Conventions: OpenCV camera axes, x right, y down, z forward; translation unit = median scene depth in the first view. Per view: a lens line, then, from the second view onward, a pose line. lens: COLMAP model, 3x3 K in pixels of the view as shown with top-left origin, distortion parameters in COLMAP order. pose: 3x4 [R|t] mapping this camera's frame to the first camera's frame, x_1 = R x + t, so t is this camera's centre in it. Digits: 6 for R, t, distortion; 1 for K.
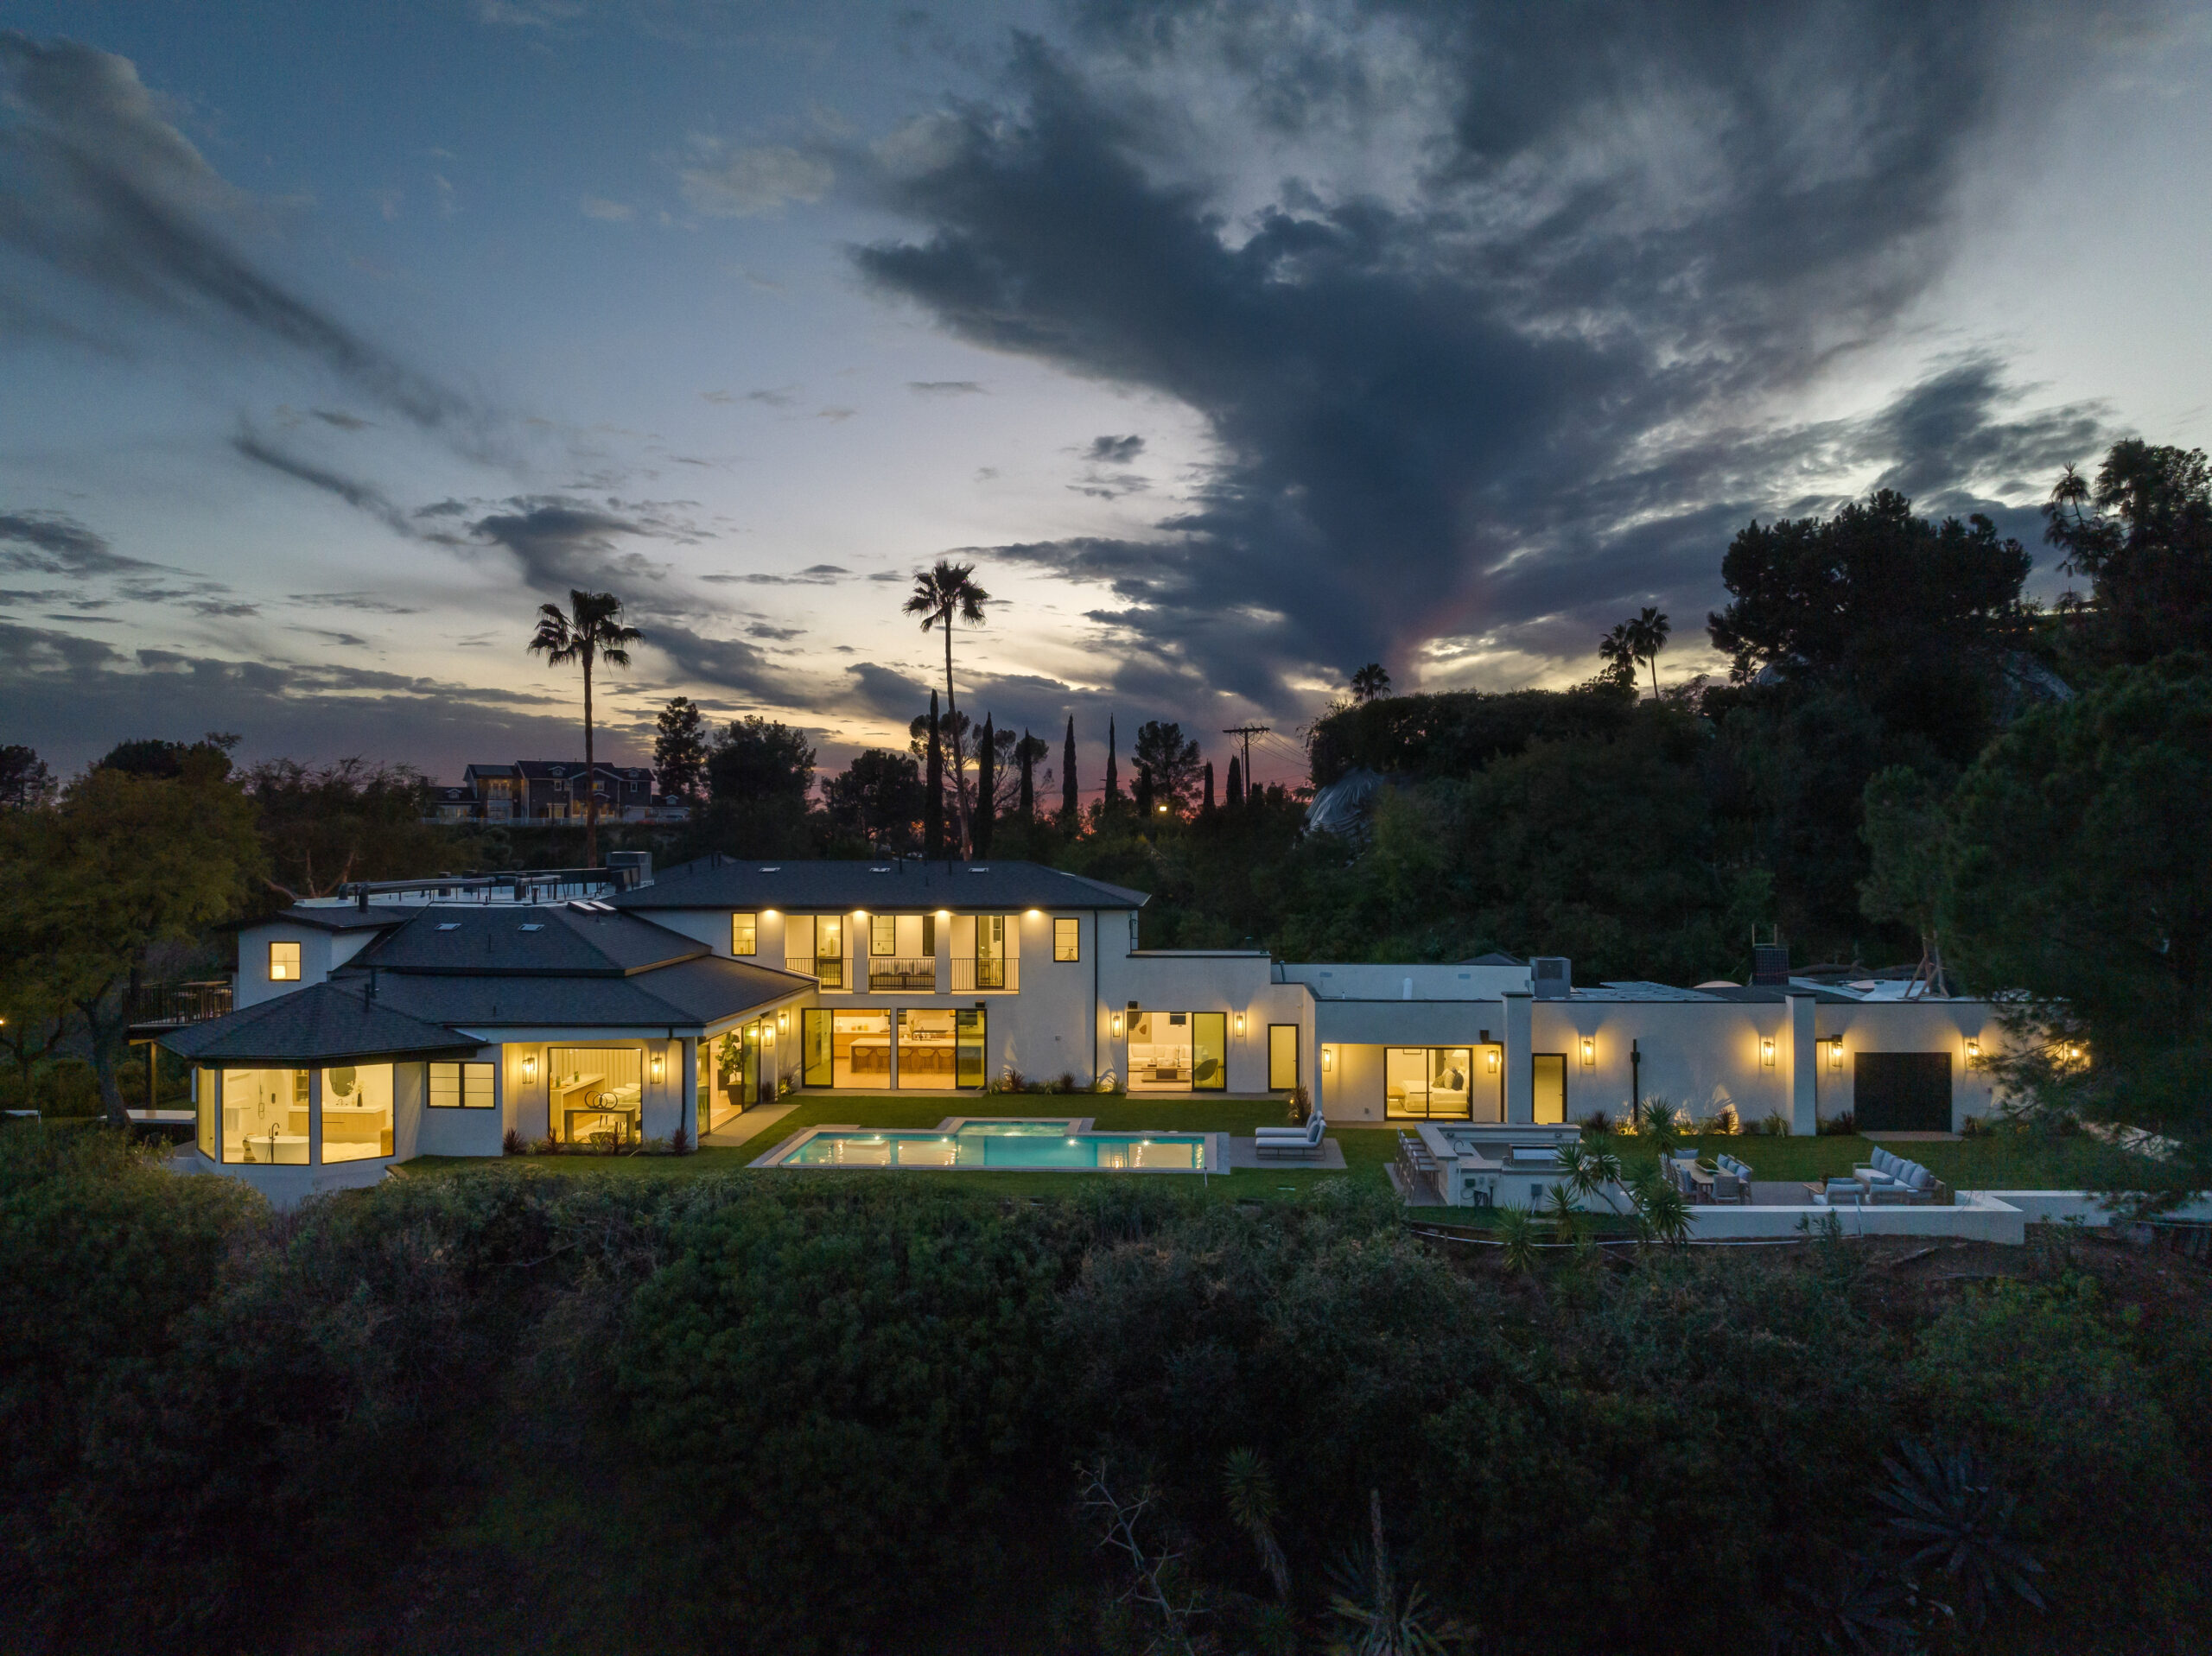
lens RADIAL K [[1530.4, 0, 1106.0], [0, 1530.4, 828.0], [0, 0, 1]] dist [-0.065584, -0.000366]
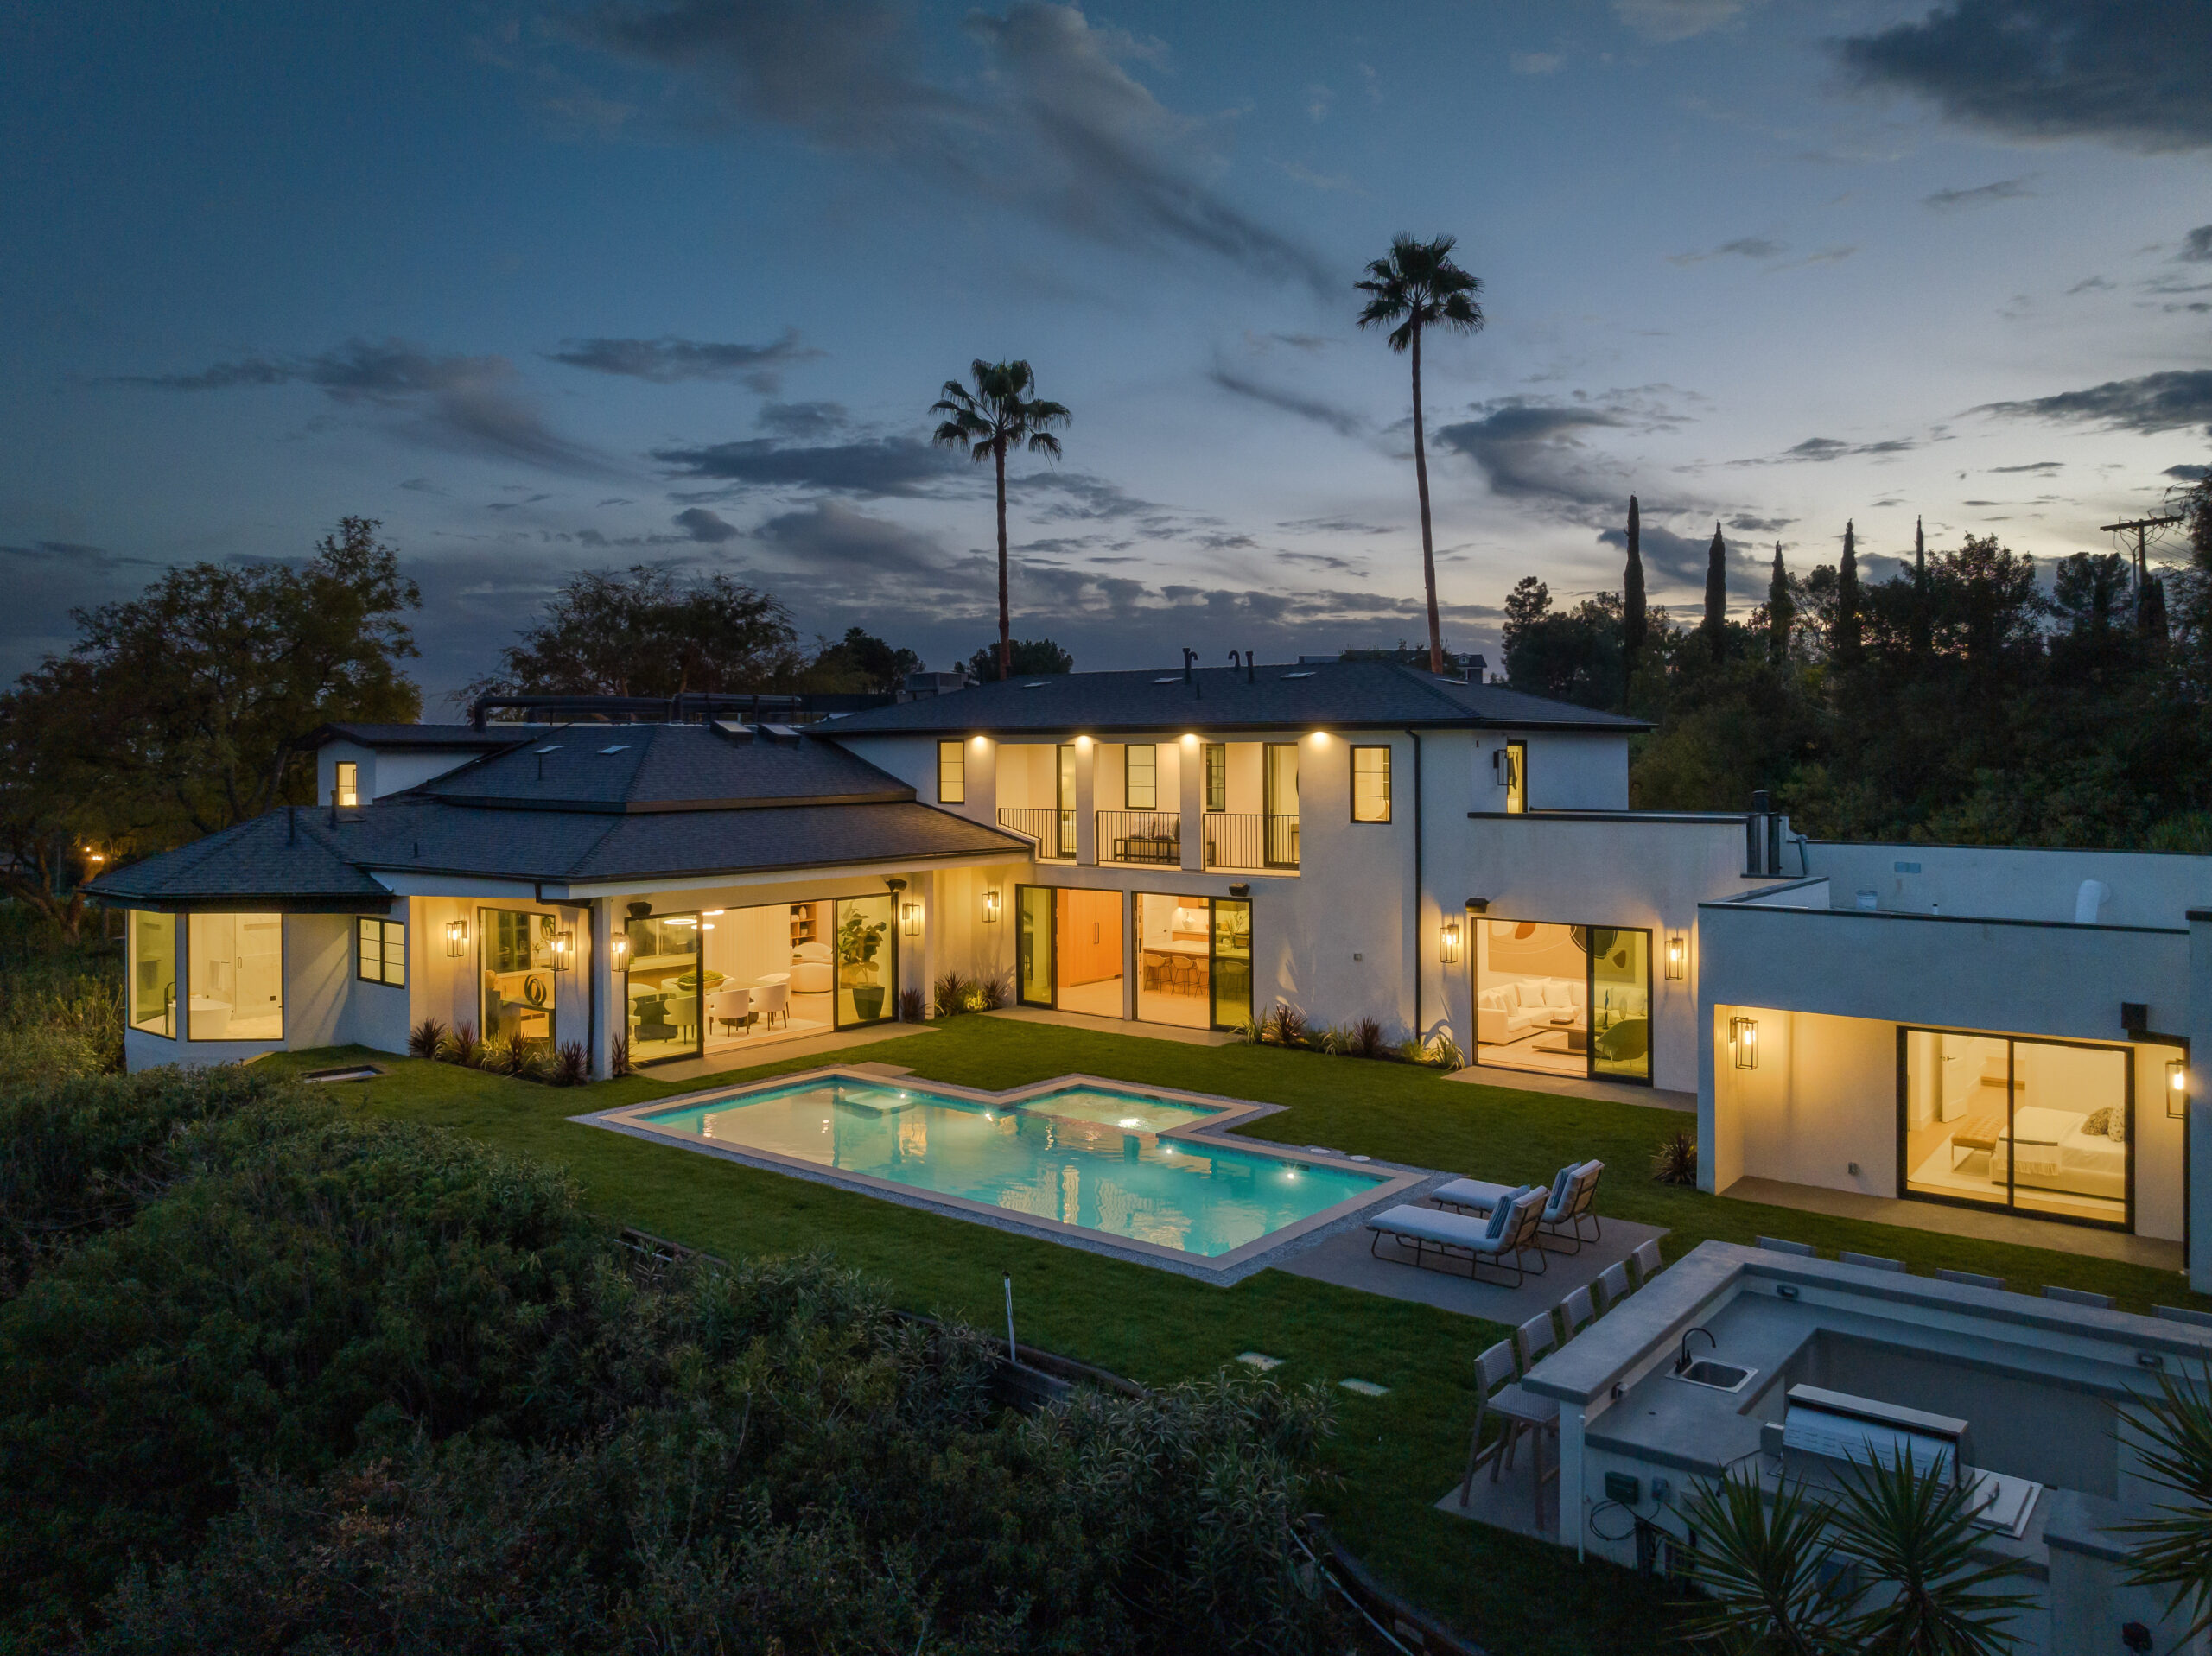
lens RADIAL K [[1601.7, 0, 1106.0], [0, 1601.7, 828.0], [0, 0, 1]] dist [-0.020757, 0.001393]
pose [[0.819403, 0.026961, -0.572584, 0.224294], [0.002331, 0.998728, 0.050363, 0.057895], [0.573213, -0.042602, 0.818298, 0.450408]]
